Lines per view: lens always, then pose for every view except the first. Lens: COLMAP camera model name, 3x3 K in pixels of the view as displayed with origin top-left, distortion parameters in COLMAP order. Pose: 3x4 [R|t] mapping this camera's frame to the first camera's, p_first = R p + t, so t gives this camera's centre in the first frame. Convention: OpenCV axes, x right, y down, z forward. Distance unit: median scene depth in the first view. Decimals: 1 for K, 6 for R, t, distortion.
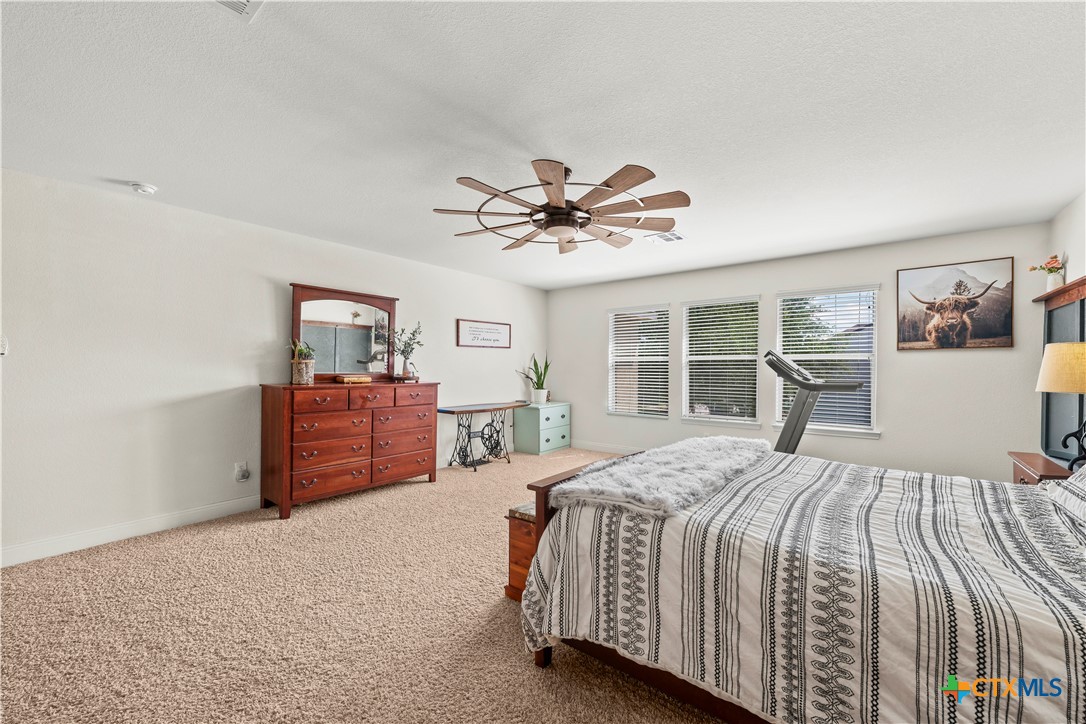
lens RADIAL K [[429.7, 0, 547.0], [0, 429.7, 367.8], [0, 0, 1]] dist [-0.000970, 0.000087]
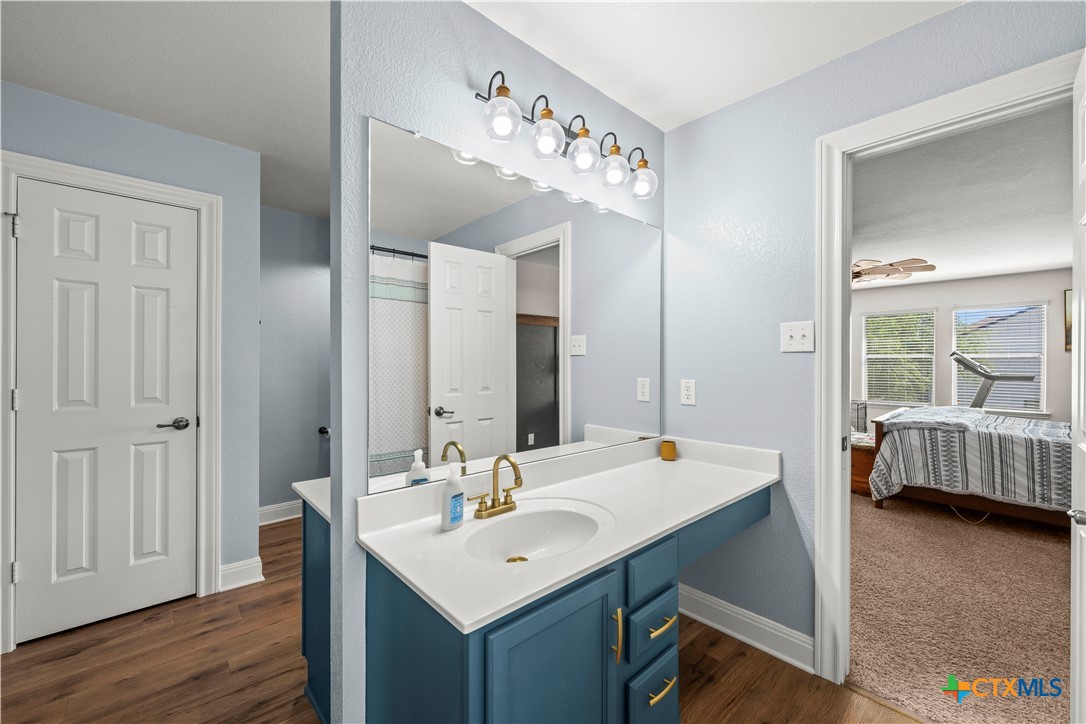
lens RADIAL K [[429.7, 0, 543.4], [0, 429.7, 359.6], [0, 0, 1]] dist [-0.000970, 0.000087]
pose [[0.985612, -0.004863, -0.168951, -1.512025], [0.003100, 0.999938, -0.010699, -0.007886], [0.168993, 0.010021, 0.985566, -1.589660]]
